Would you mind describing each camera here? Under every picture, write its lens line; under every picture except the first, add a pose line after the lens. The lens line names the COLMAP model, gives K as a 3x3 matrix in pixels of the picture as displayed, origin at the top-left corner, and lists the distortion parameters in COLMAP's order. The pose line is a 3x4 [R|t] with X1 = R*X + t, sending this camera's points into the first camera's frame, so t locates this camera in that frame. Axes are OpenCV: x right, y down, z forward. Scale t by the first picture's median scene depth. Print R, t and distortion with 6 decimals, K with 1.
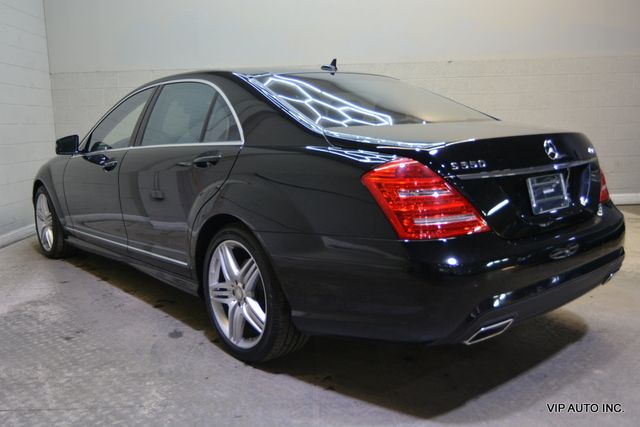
lens RADIAL K [[573.1, 0, 323.1], [0, 573.1, 219.5], [0, 0, 1]] dist [-0.033001, 0.027695]
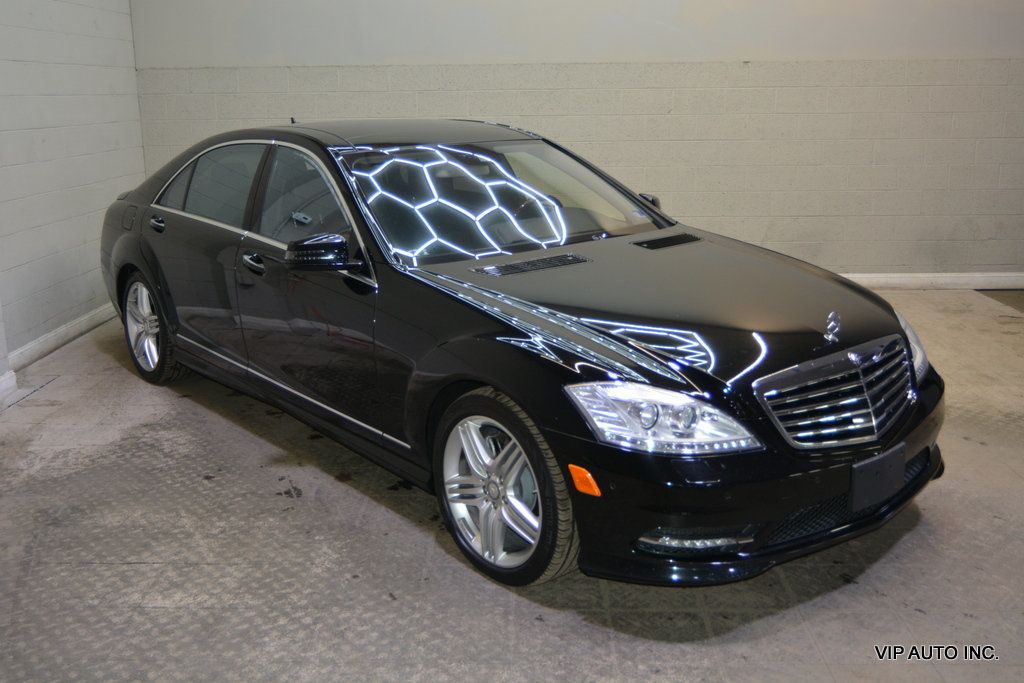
lens RADIAL K [[1001.3, 0, 513.8], [0, 1001.3, 341.6], [0, 0, 1]] dist [-0.019922, 0.000000]
pose [[0.998855, 0.030398, -0.036938, 0.028609], [-0.027239, 0.996159, 0.083223, -0.124604], [0.039326, -0.082121, 0.995846, -0.410251]]
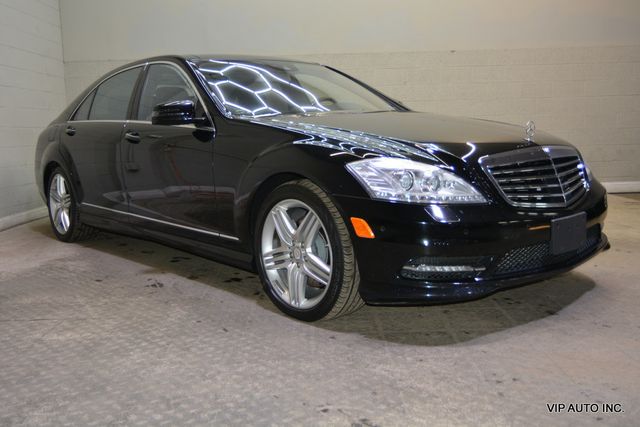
lens RADIAL K [[625.6, 0, 321.6], [0, 625.6, 210.8], [0, 0, 1]] dist [-0.013667, 0.000000]
pose [[0.999813, 0.005159, -0.018627, 0.025481], [-0.005810, 0.999367, -0.035091, 0.125898], [0.018434, 0.035193, 0.999211, -0.282915]]
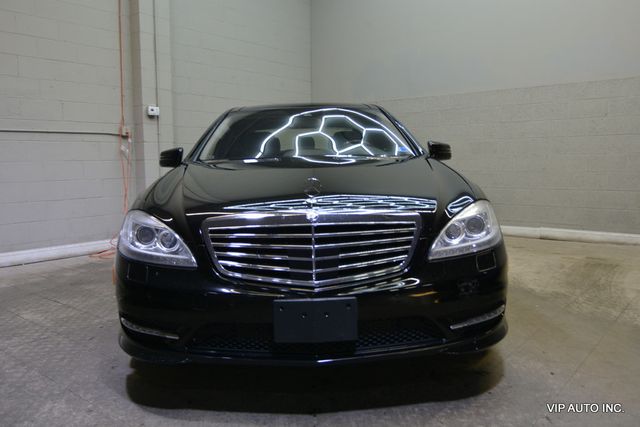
lens RADIAL K [[520.9, 0, 317.0], [0, 520.9, 217.3], [0, 0, 1]] dist [-0.034937, 0.025706]
pose [[0.758587, 0.090663, -0.645233, 0.863023], [-0.116428, 0.993196, 0.002673, -0.015141], [0.641085, 0.073095, 0.763981, 0.238058]]
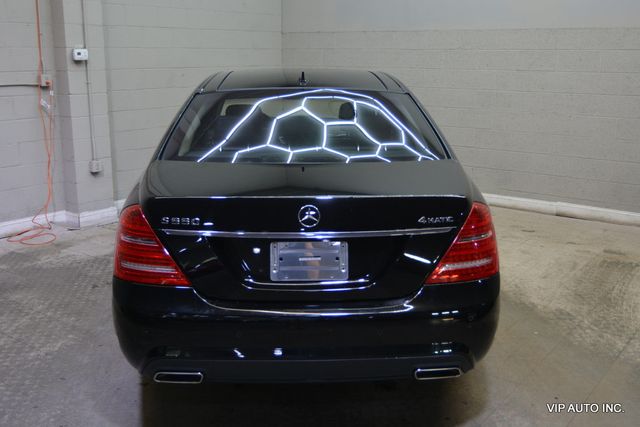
lens RADIAL K [[672.0, 0, 319.3], [0, 672.0, 223.4], [0, 0, 1]] dist [-0.020463, 0.000000]
pose [[0.786350, 0.184443, -0.589606, 0.917928], [-0.129187, 0.982385, 0.135019, -0.224423], [0.604123, -0.030002, 0.796326, 0.132085]]
